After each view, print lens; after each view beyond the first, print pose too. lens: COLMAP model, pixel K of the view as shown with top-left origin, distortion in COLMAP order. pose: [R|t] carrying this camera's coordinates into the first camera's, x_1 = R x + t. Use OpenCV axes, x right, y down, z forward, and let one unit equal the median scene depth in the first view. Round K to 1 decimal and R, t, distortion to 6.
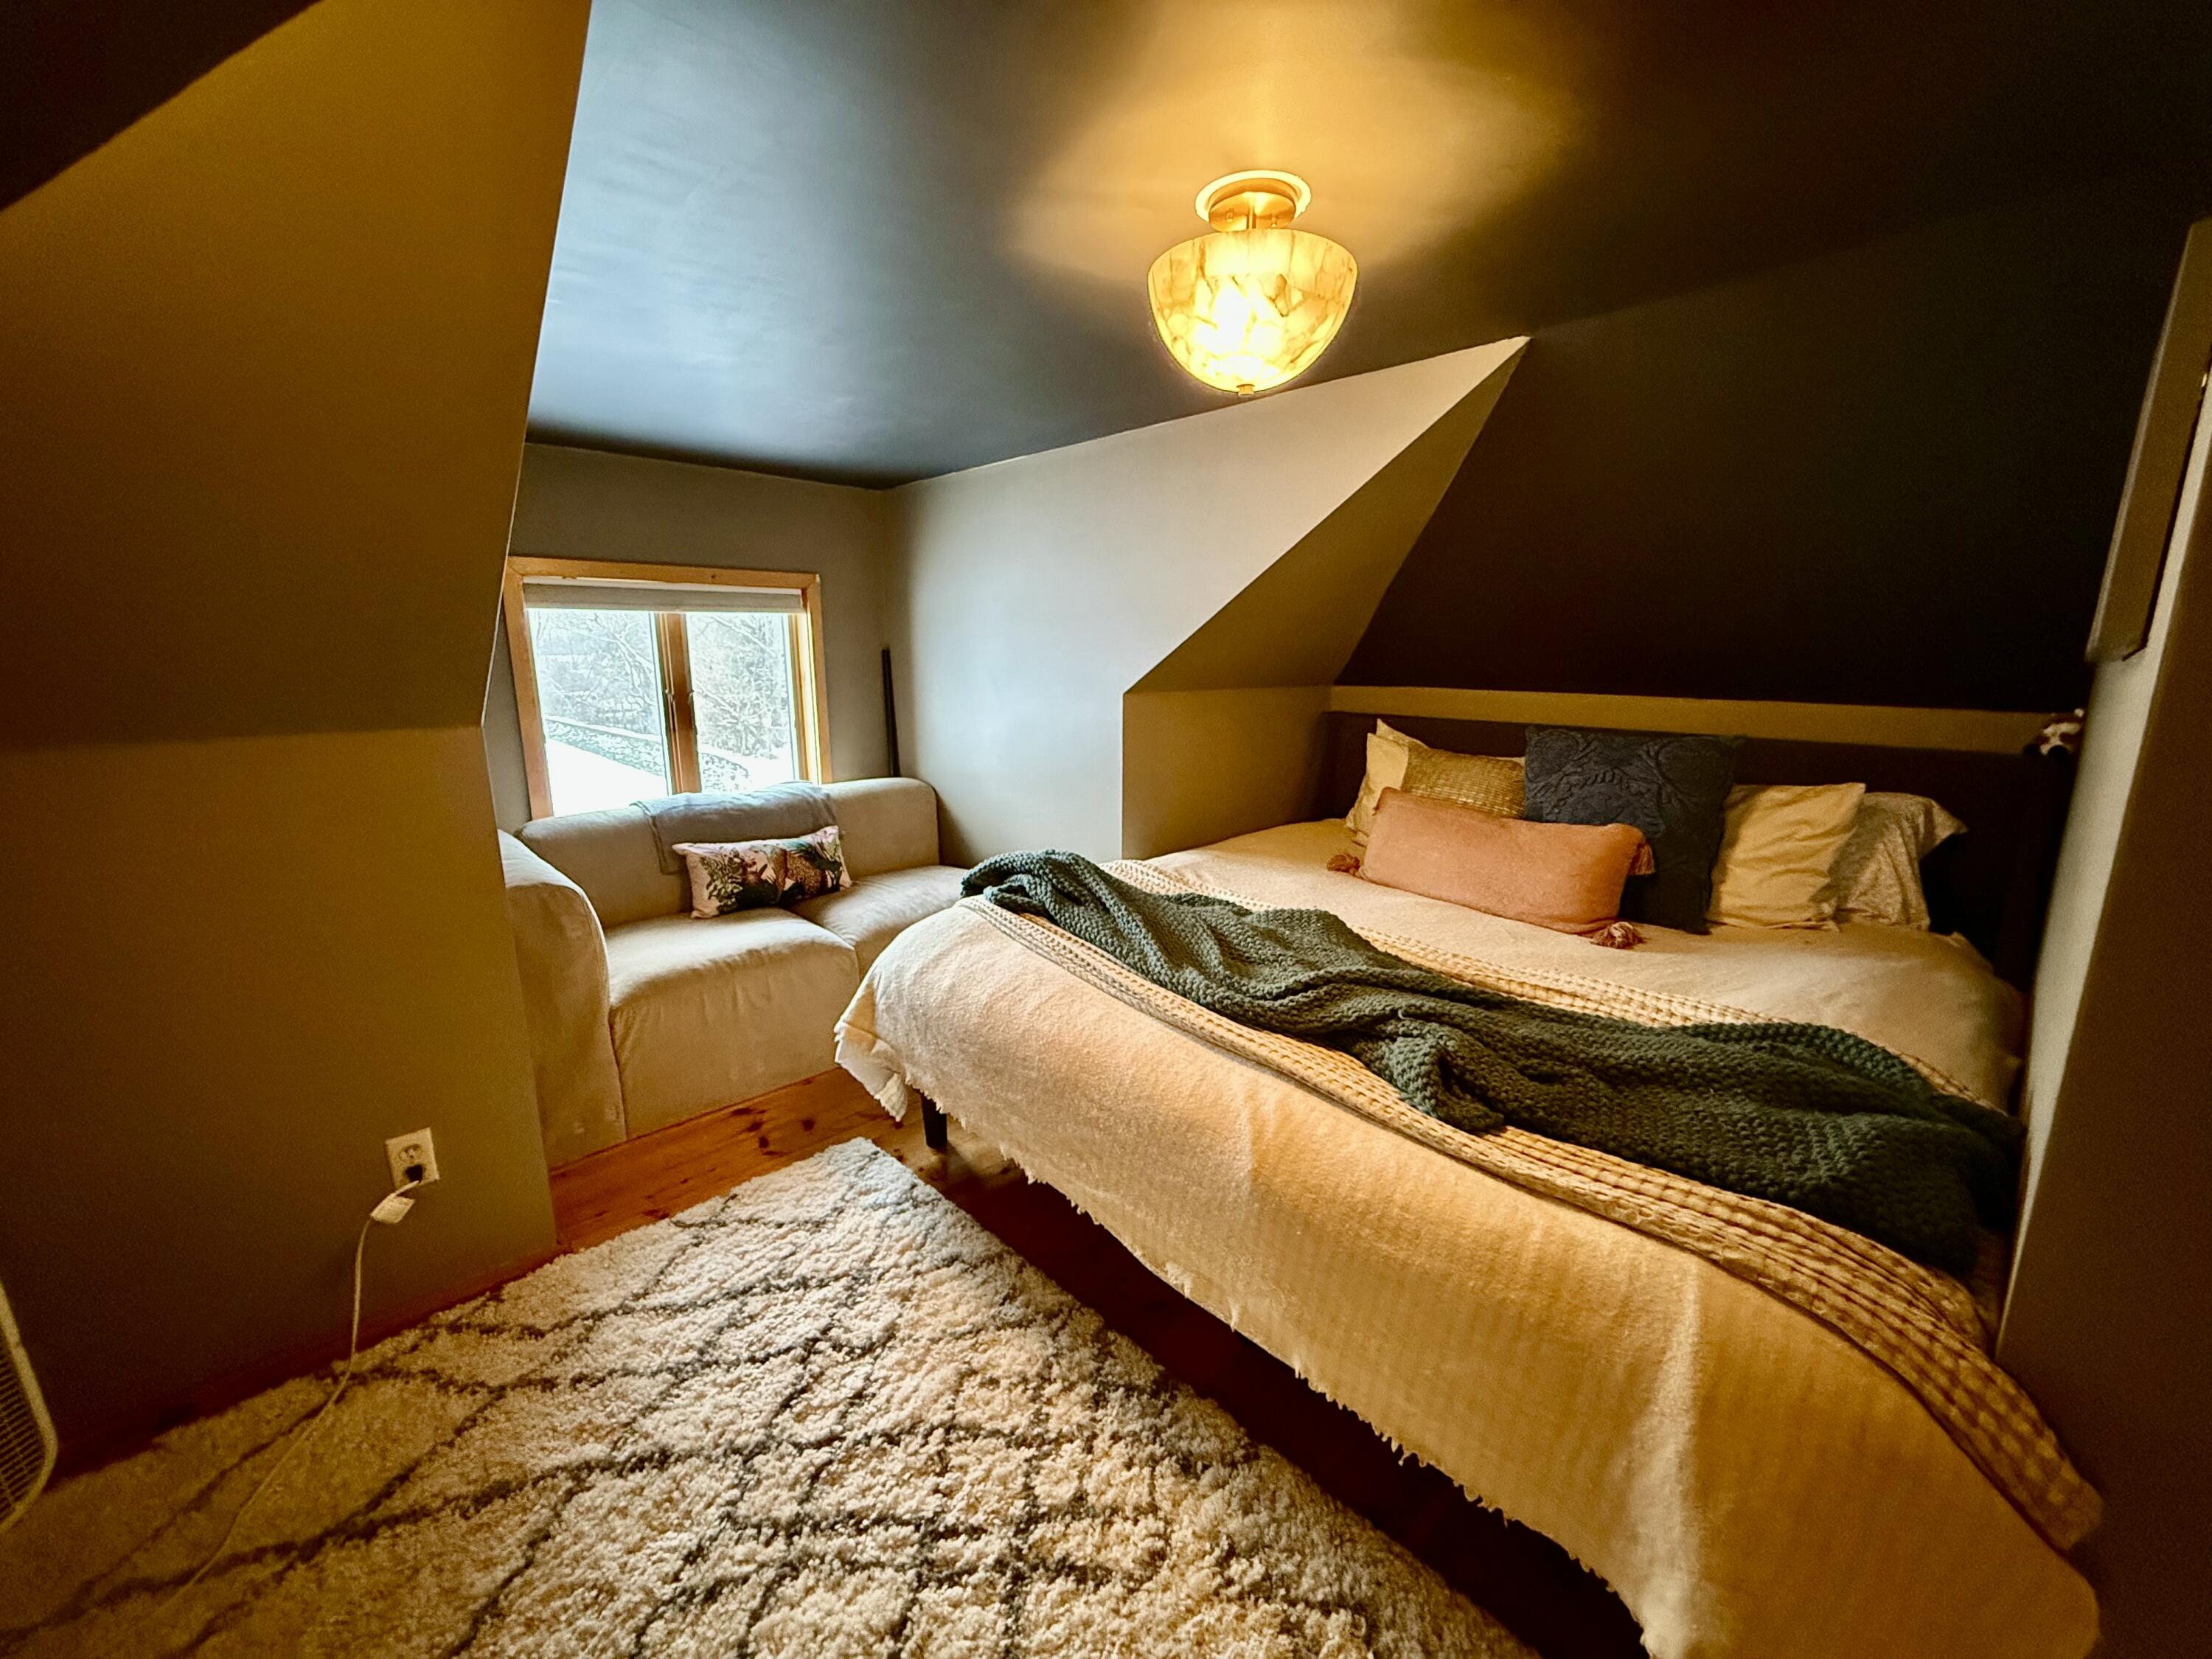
lens RADIAL K [[881.7, 0, 1106.0], [0, 881.7, 829.5], [0, 0, 1]] dist [0.000813, 0.000339]
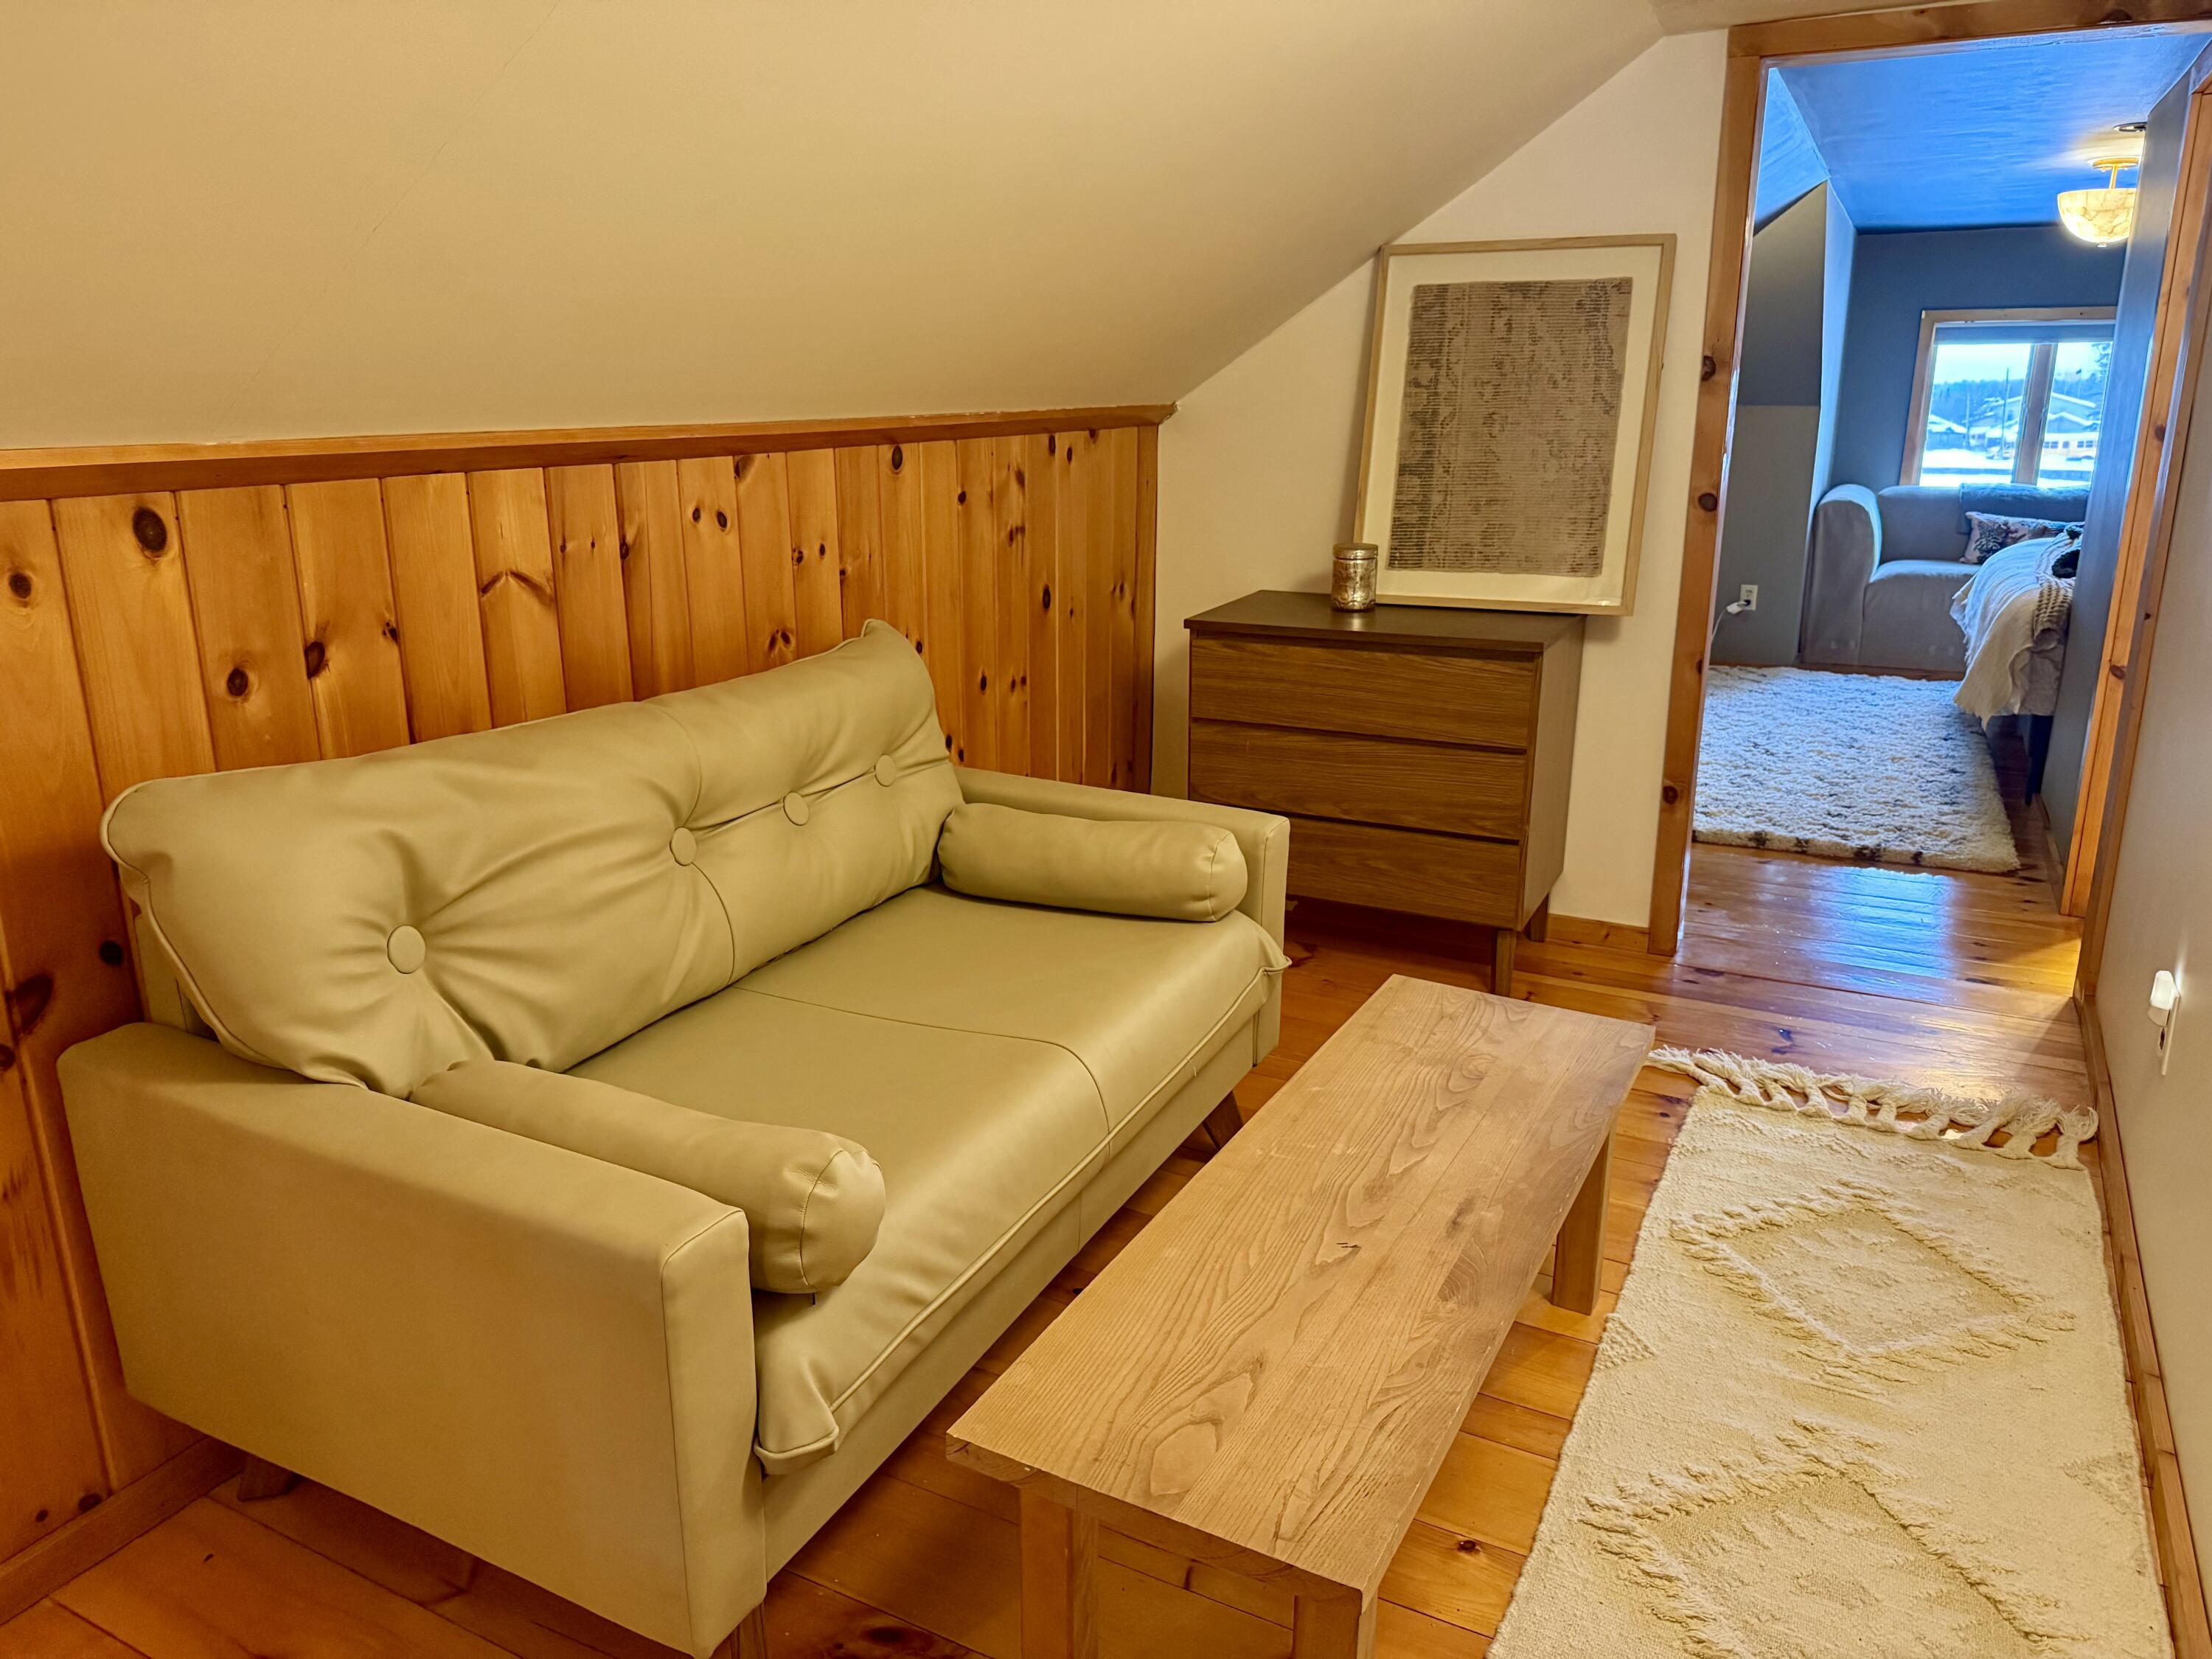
lens RADIAL K [[1549.6, 0, 1106.0], [0, 1549.6, 829.5], [0, 0, 1]] dist [0.157019, -0.254629]
pose [[0.340163, 0.259613, -0.903820, 1.669322], [-0.188588, 0.960443, 0.204900, 0.277775], [0.921262, 0.100750, 0.375667, -1.343384]]
